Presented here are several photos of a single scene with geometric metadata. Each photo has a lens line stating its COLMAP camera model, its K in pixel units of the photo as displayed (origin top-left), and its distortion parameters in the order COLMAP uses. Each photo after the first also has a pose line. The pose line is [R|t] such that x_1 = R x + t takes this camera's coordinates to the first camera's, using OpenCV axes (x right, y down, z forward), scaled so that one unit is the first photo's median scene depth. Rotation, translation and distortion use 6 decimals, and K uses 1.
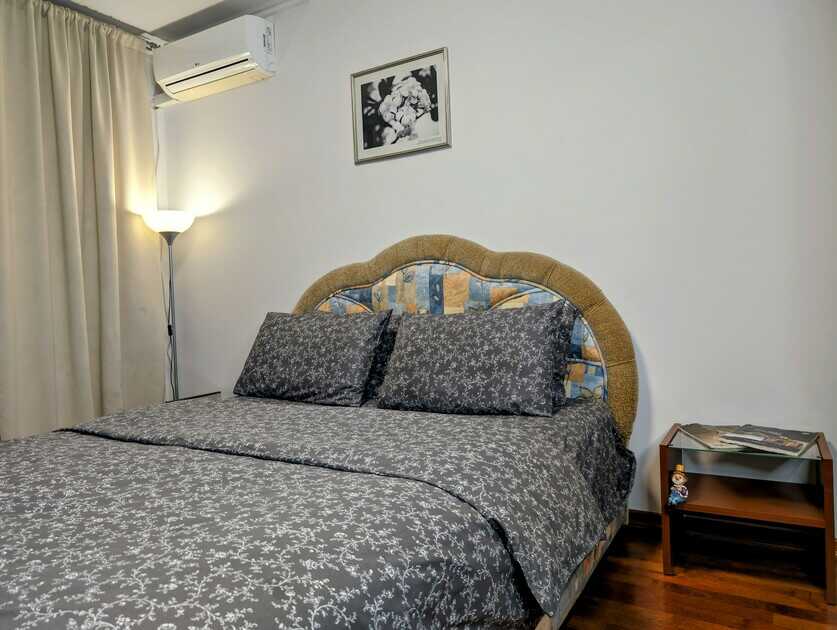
lens RADIAL K [[603.3, 0, 397.4], [0, 603.3, 324.9], [0, 0, 1]] dist [0.023042, -0.022188]
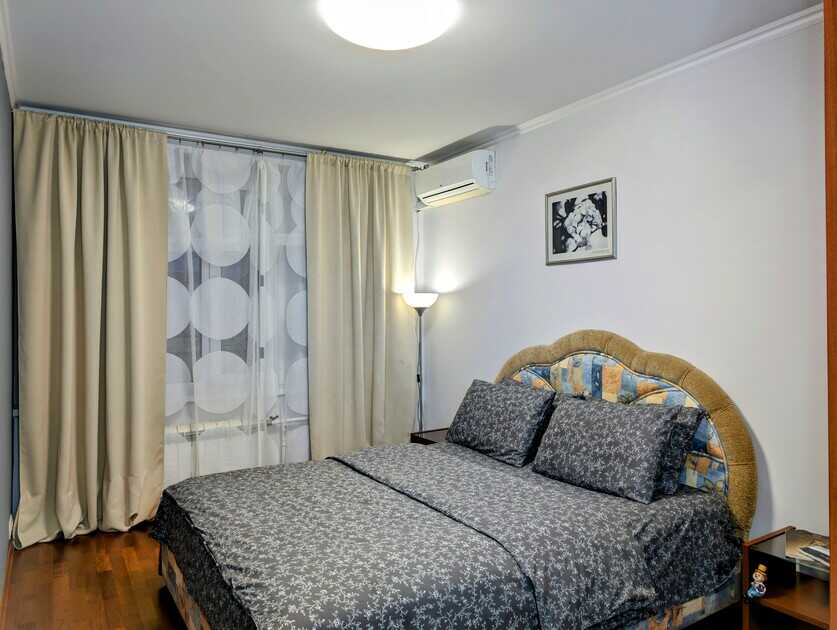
lens RADIAL K [[603.3, 0, 411.6], [0, 603.3, 310.9], [0, 0, 1]] dist [0.023042, -0.022188]
pose [[0.886538, 0.027863, -0.461816, 0.307393], [-0.034252, 0.999398, -0.005455, -0.179706], [0.461386, 0.020654, 0.886959, -0.280634]]
